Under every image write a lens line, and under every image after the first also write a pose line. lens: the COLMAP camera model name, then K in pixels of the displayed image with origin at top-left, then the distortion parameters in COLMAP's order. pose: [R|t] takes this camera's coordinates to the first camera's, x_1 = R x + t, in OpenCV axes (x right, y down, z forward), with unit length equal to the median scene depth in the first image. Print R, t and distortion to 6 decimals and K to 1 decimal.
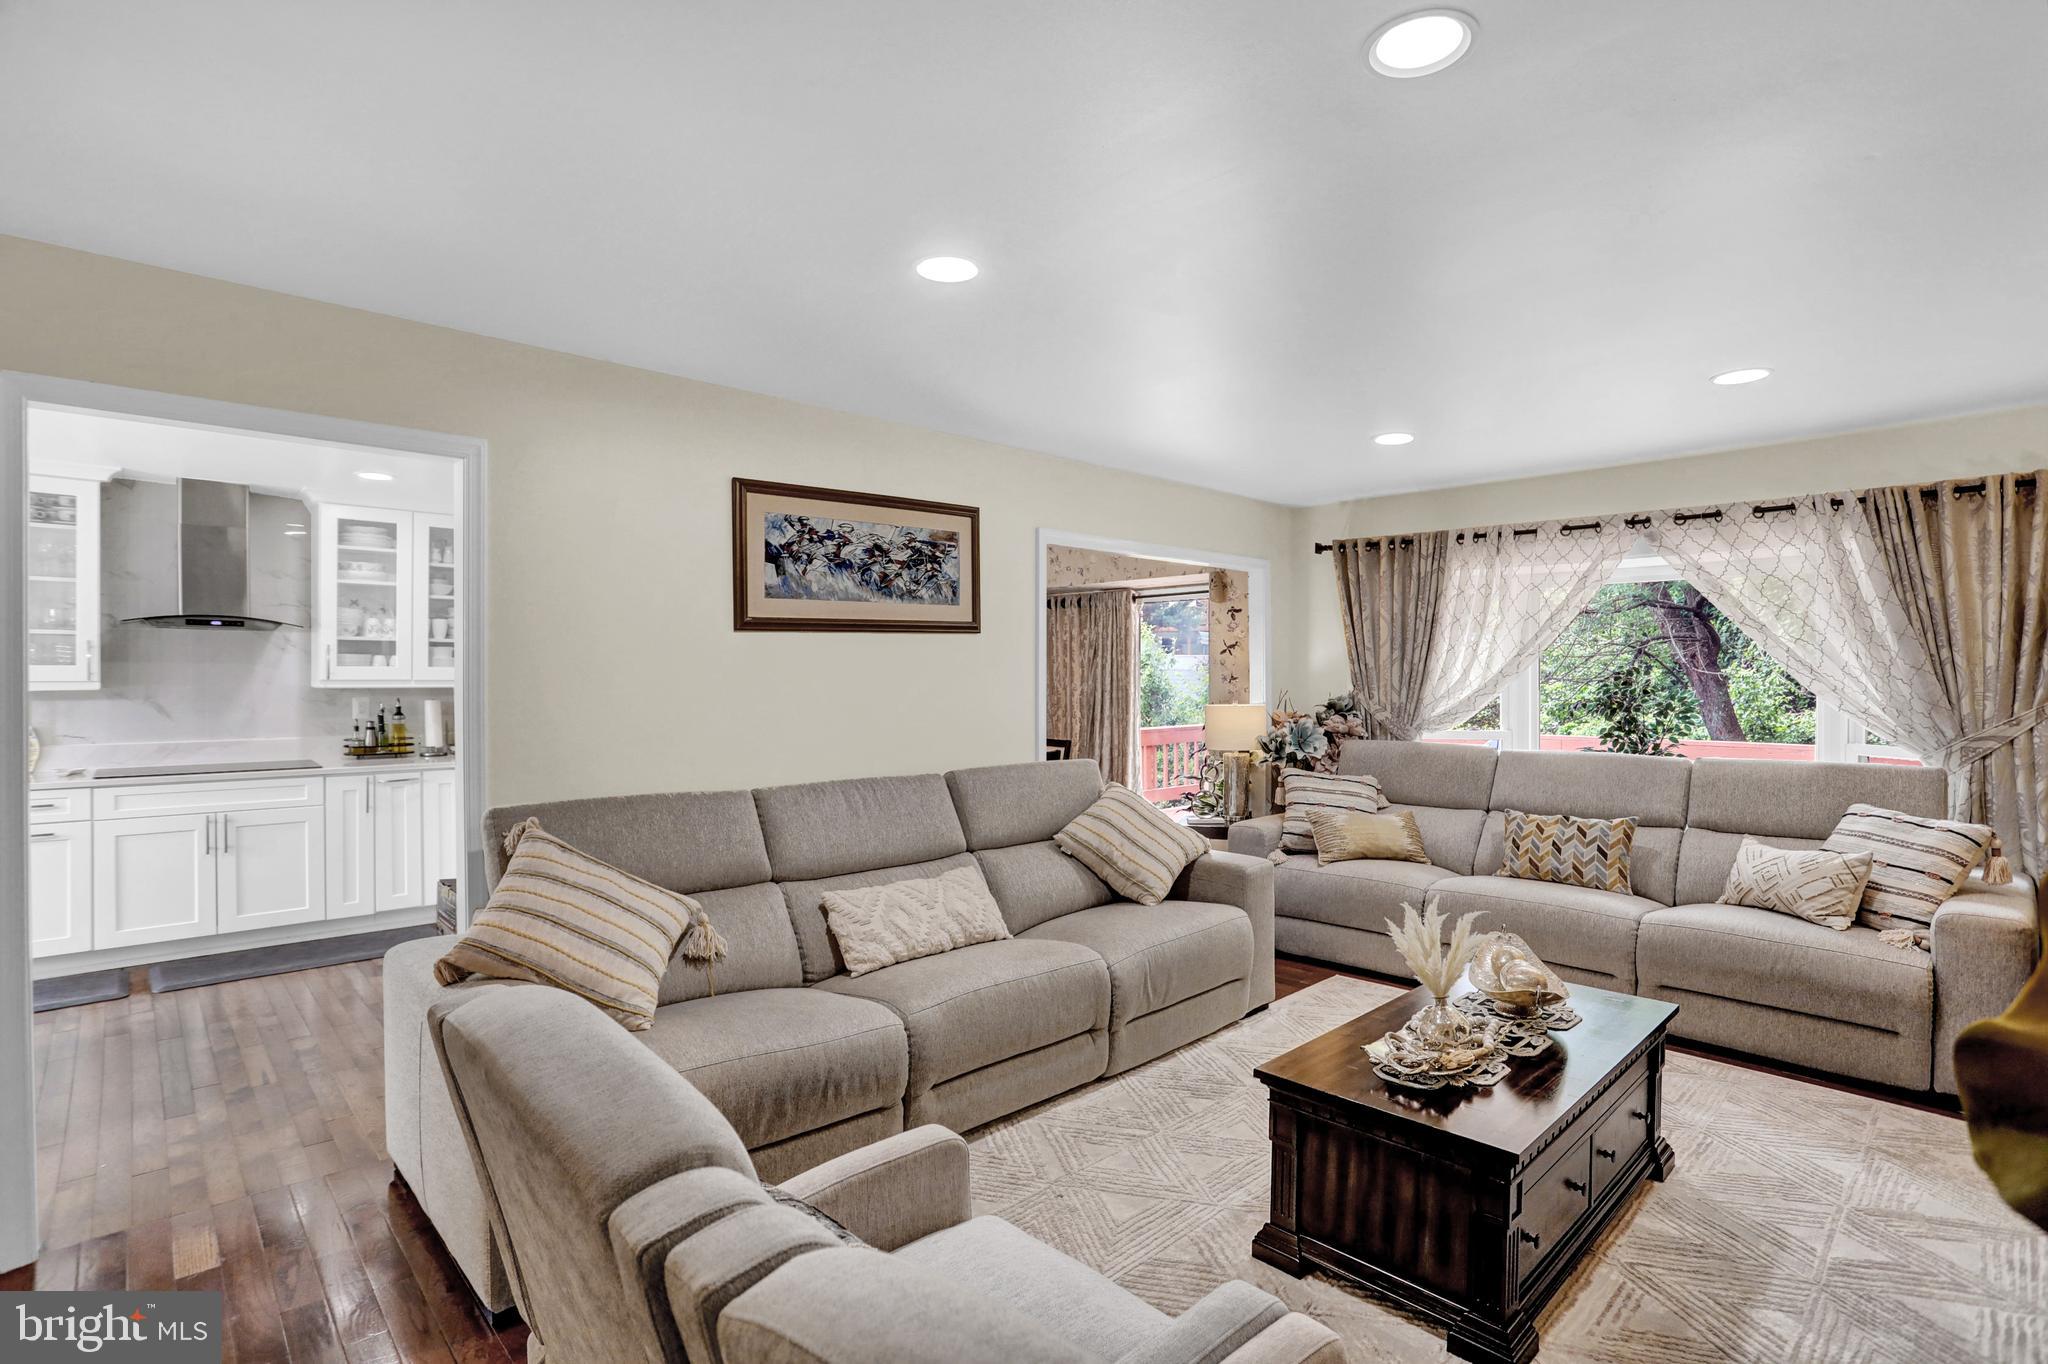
lens RADIAL K [[986.9, 0, 1037.0], [0, 986.9, 687.0], [0, 0, 1]] dist [-0.027328, 0.010161]
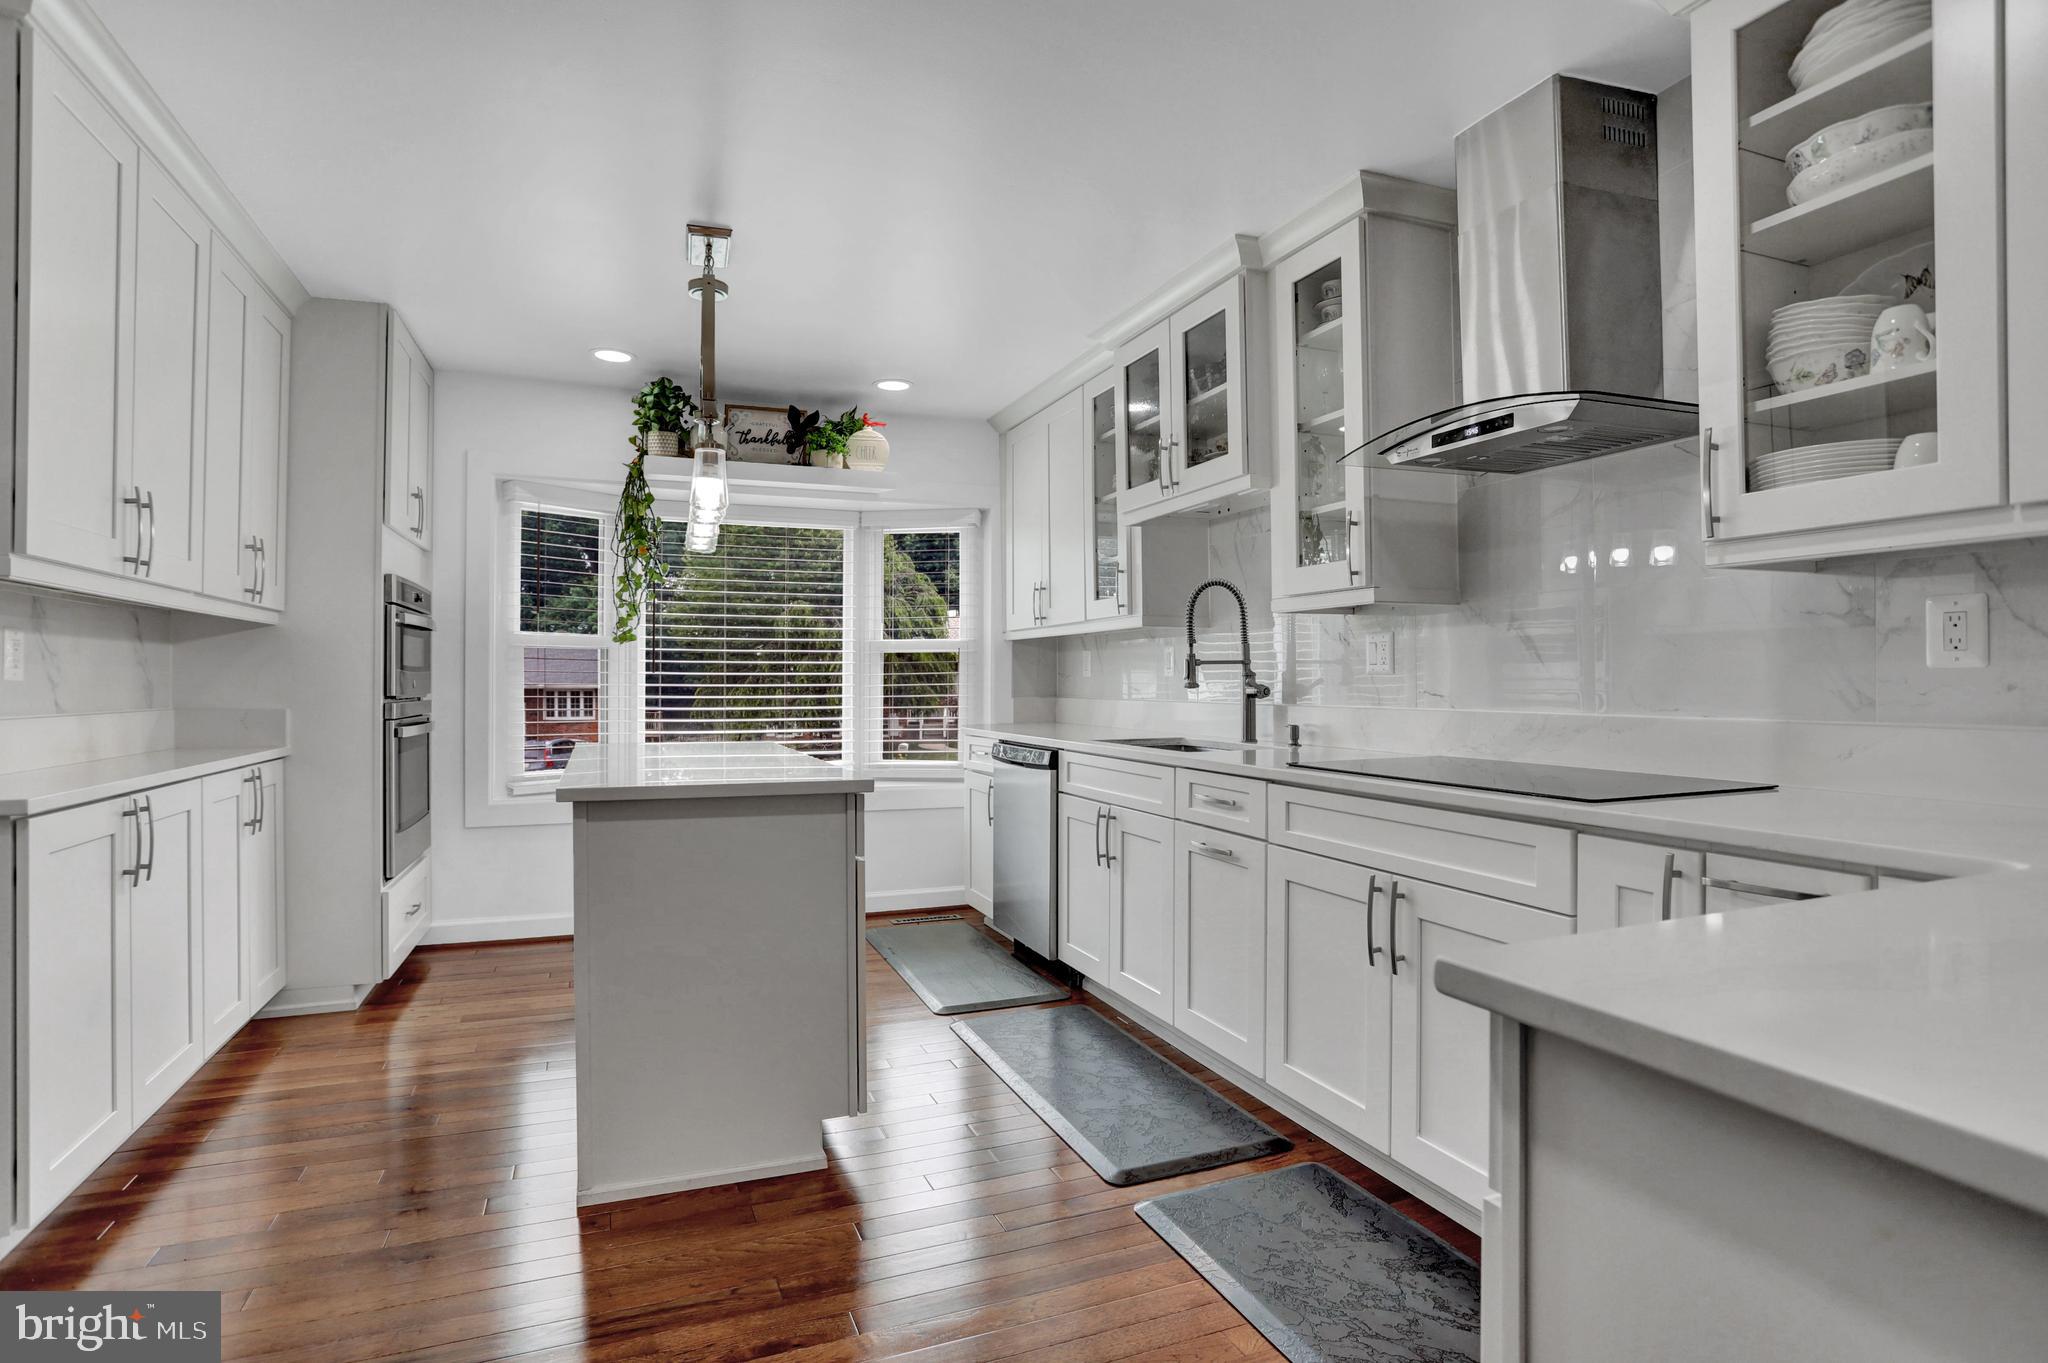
lens RADIAL K [[1034.7, 0, 1019.2], [0, 1034.7, 675.0], [0, 0, 1]] dist [-0.014885, 0.002501]
pose [[-0.392332, -0.004334, -0.919814, -0.339306], [-0.001926, 0.999991, -0.003890, 0.041160], [0.919822, 0.000246, -0.392336, 0.976248]]
